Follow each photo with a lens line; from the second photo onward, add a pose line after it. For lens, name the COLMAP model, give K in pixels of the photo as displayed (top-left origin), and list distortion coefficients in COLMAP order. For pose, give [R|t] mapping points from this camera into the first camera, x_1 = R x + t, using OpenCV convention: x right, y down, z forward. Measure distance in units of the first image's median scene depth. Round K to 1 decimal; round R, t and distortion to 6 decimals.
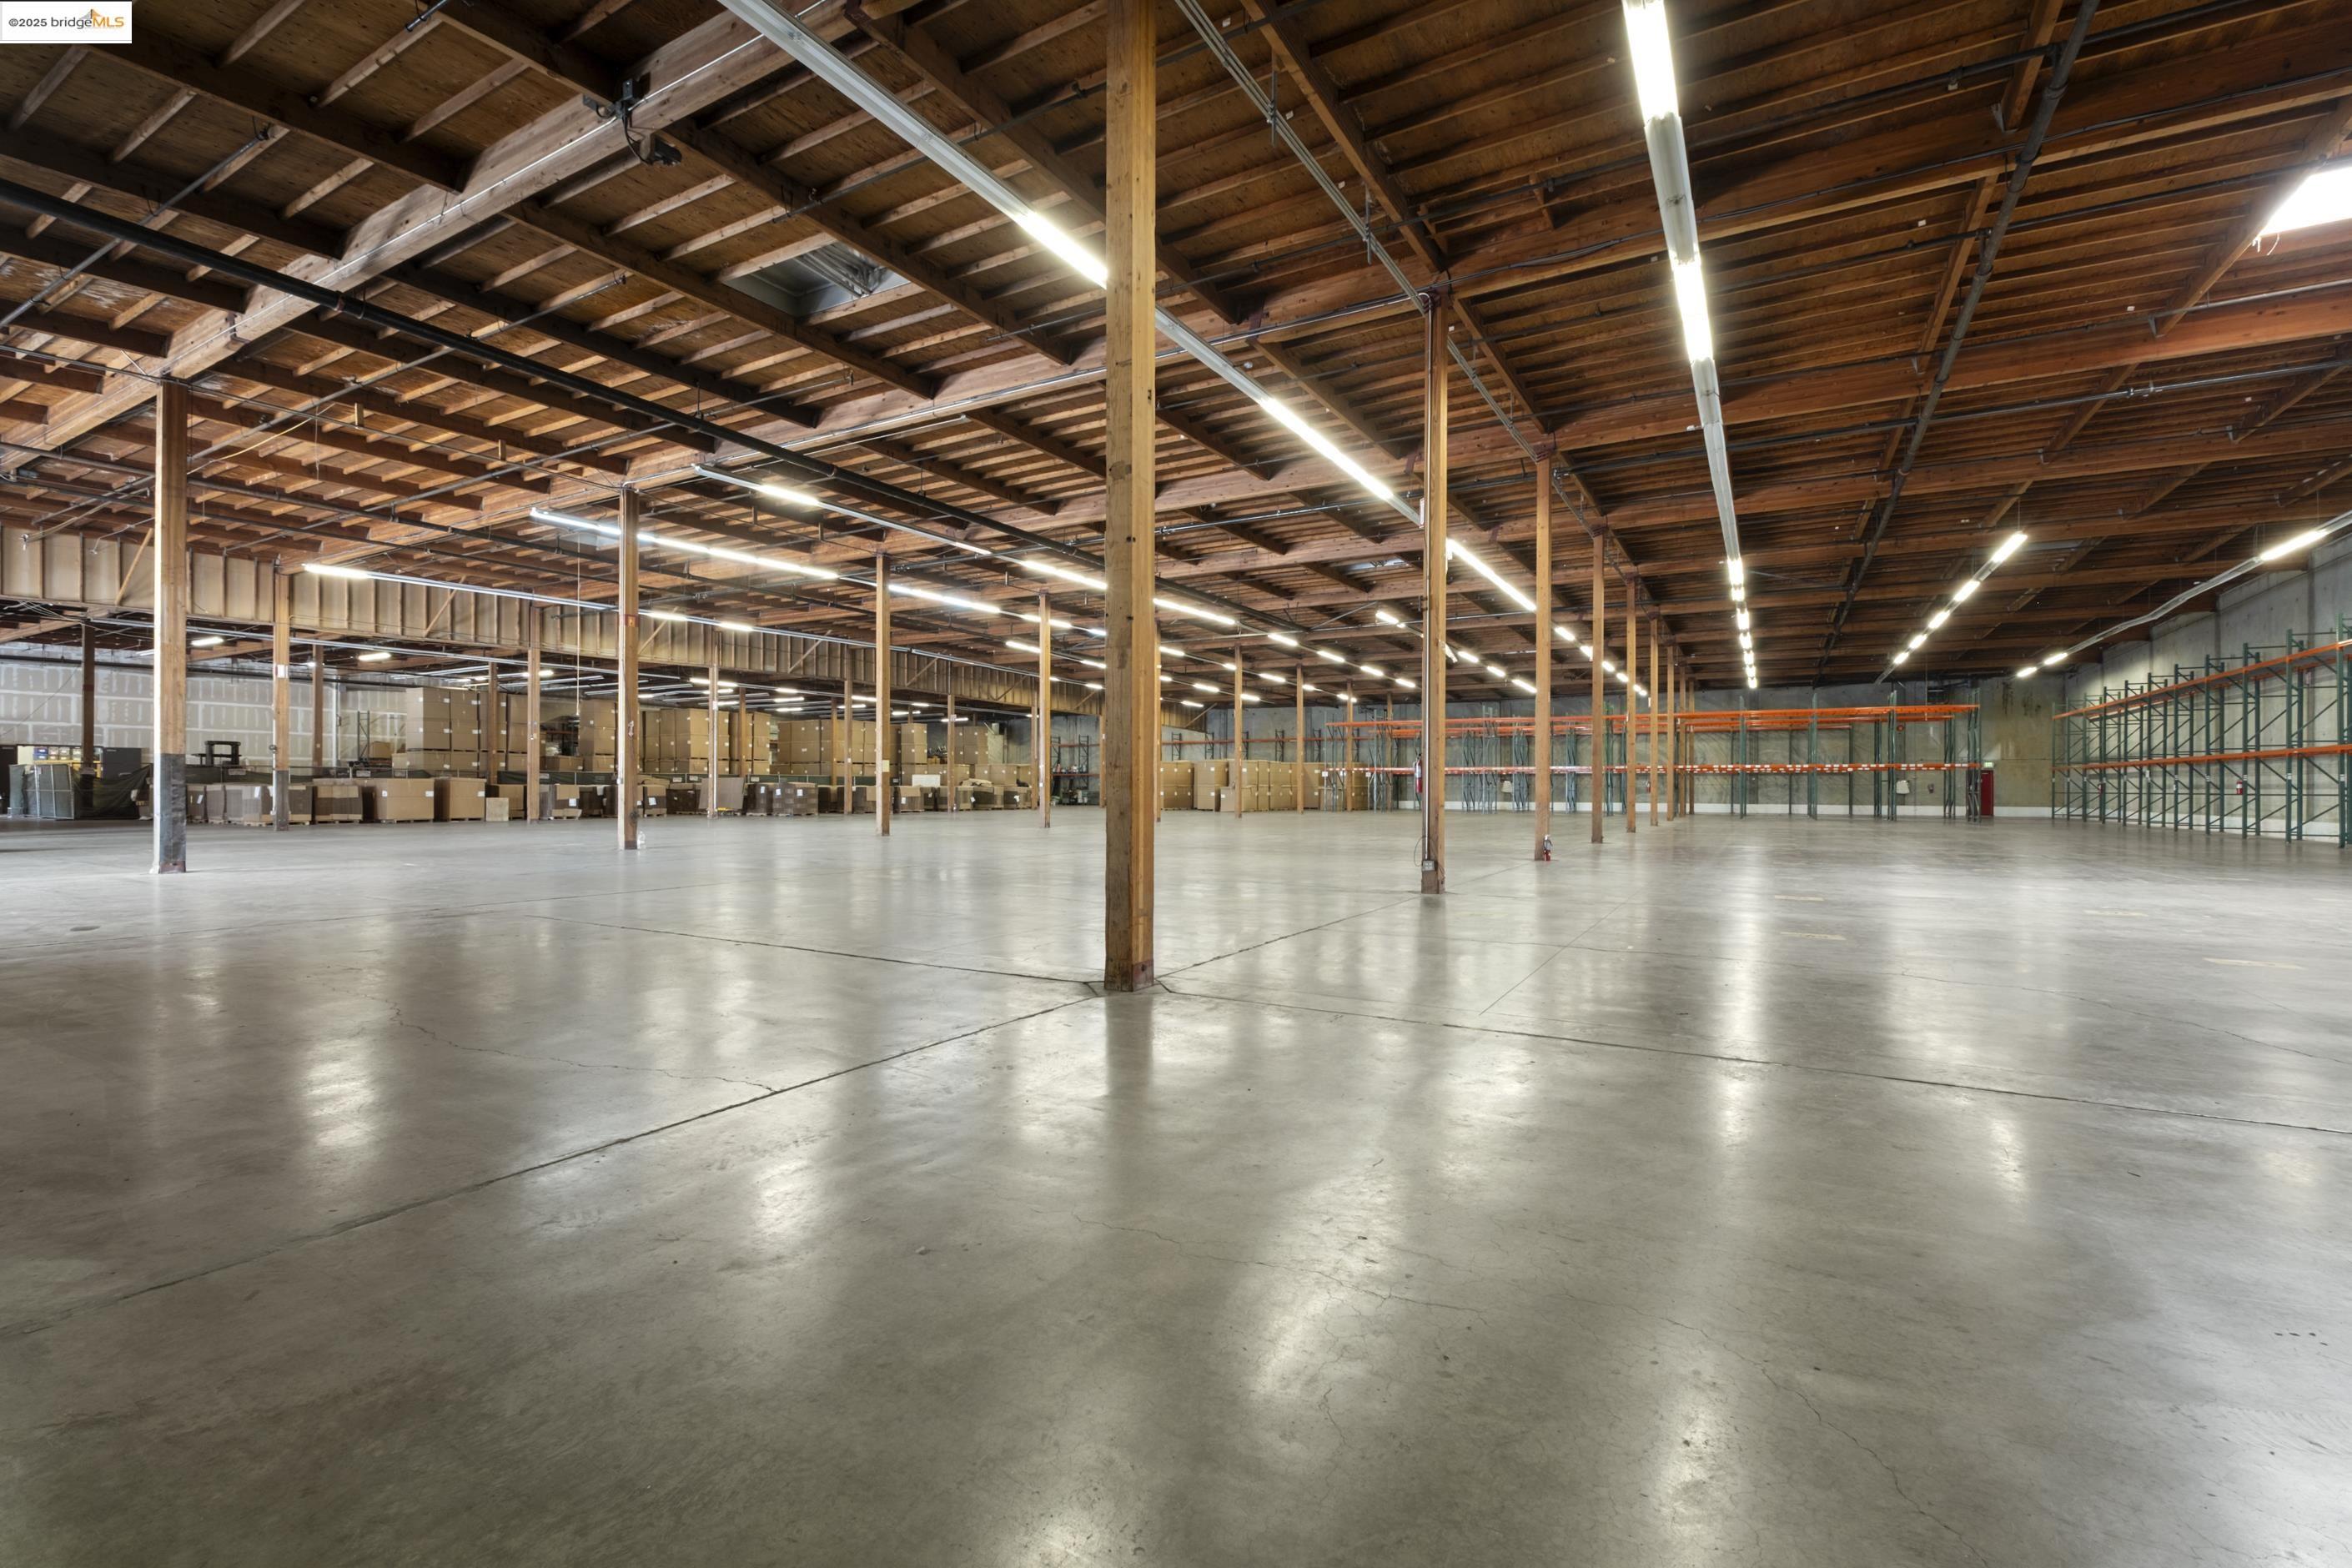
lens RADIAL K [[1021.3, 0, 1183.0], [0, 1021.3, 785.1], [0, 0, 1]] dist [-0.000712, -0.000622]
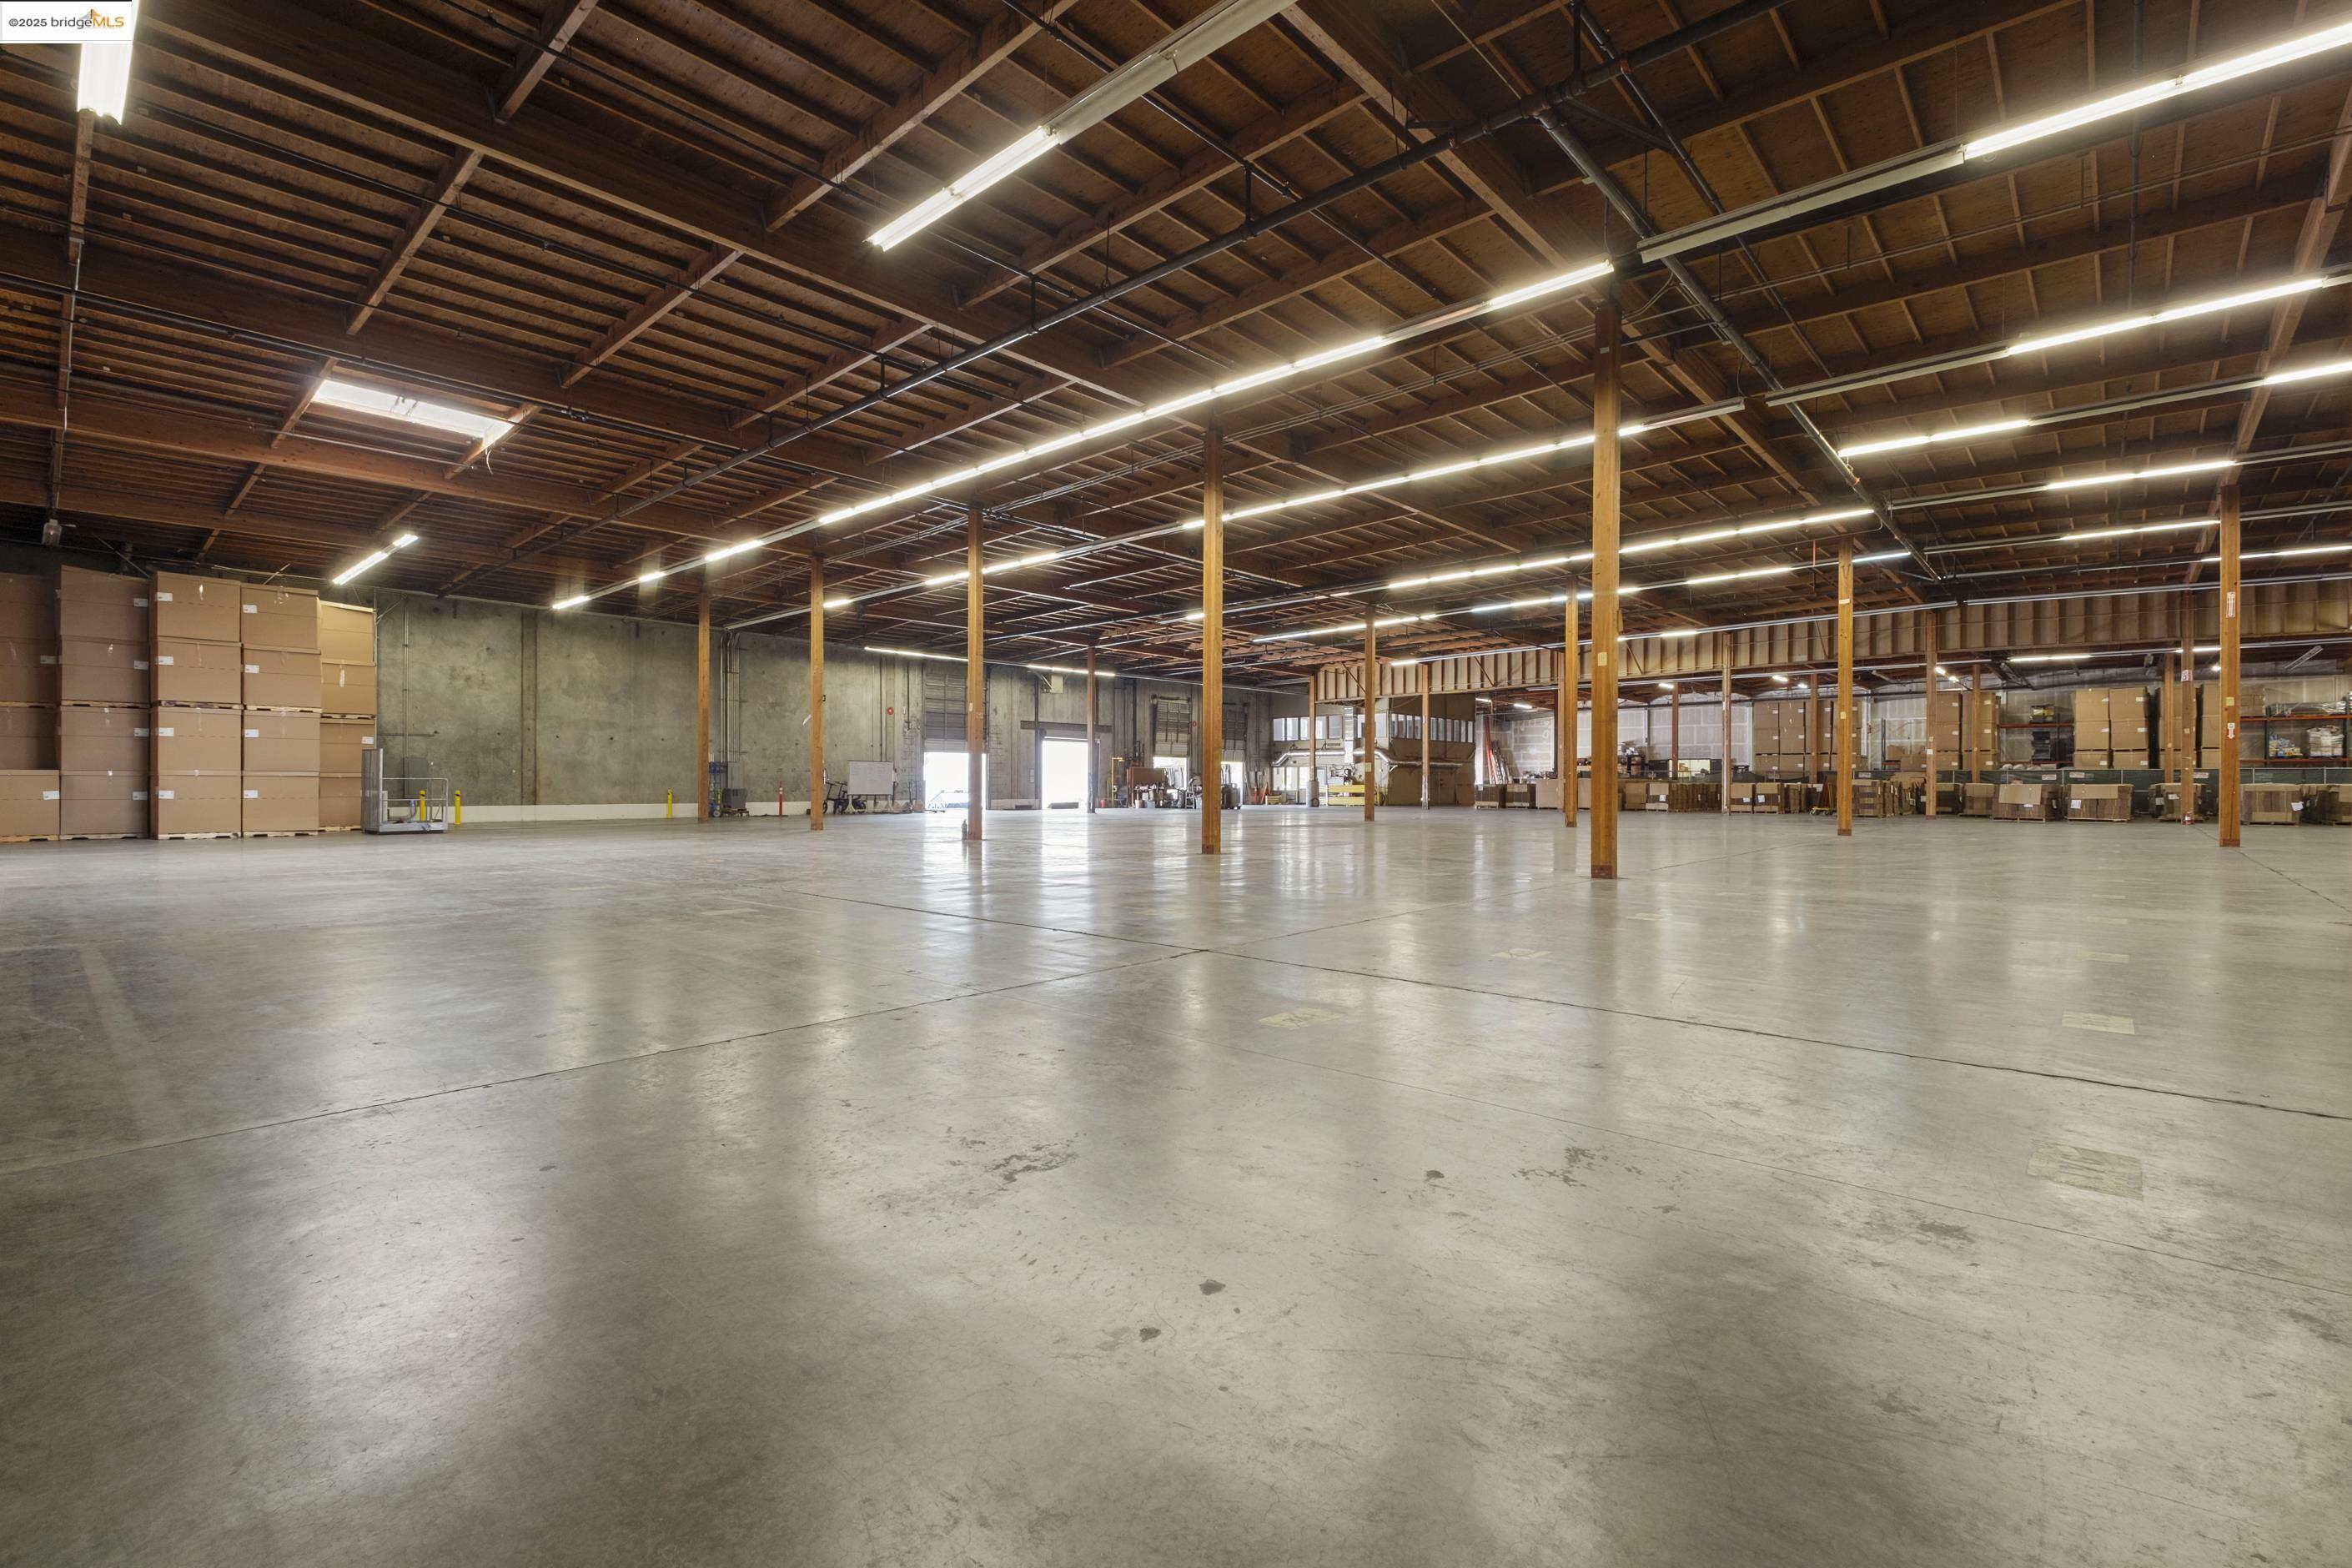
lens RADIAL K [[1044.8, 0, 1187.8], [0, 1044.8, 802.0], [0, 0, 1]] dist [0.000478, -0.000724]
pose [[-0.216617, 0.013597, -0.976162, 0.626677], [0.001142, 0.999906, 0.013674, 0.003641], [0.976256, 0.001847, -0.216612, 0.629672]]
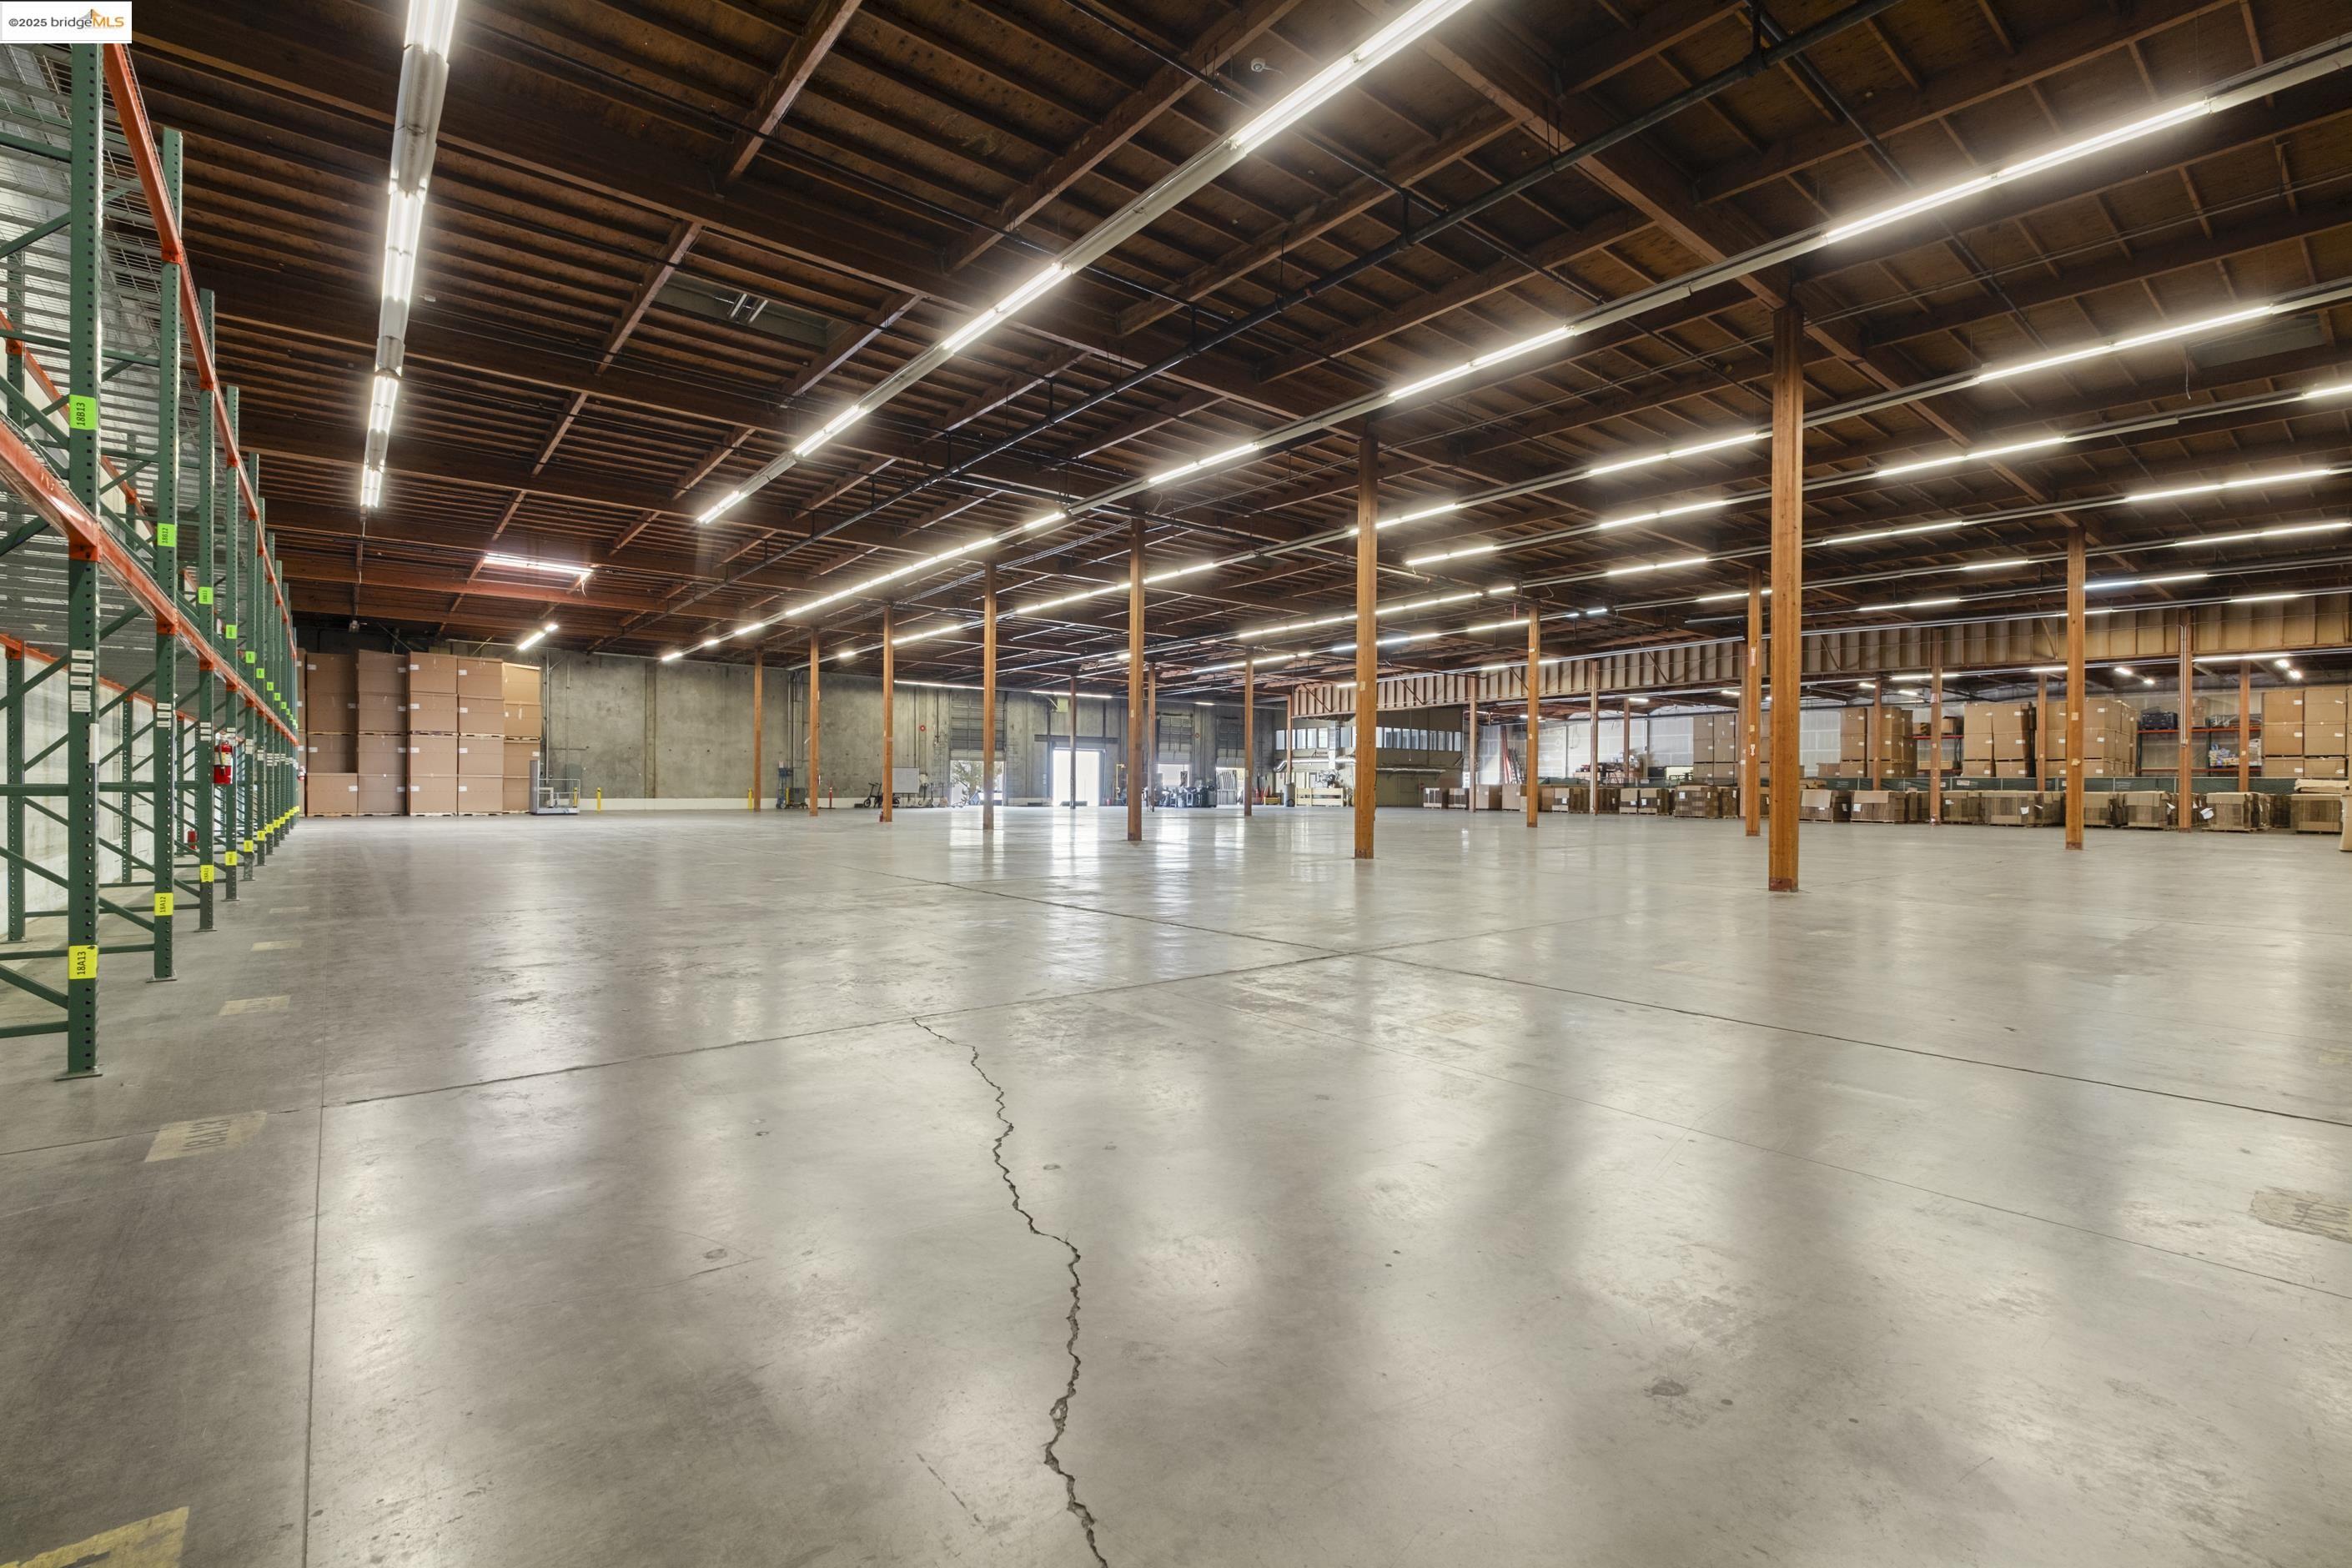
lens RADIAL K [[1021.3, 0, 1183.0], [0, 1021.3, 785.1], [0, 0, 1]] dist [-0.000712, -0.000622]
pose [[-0.363774, -0.006720, -0.931463, 0.766399], [-0.005247, 0.999973, -0.005165, 0.004735], [0.931472, 0.003009, -0.363800, 0.891058]]
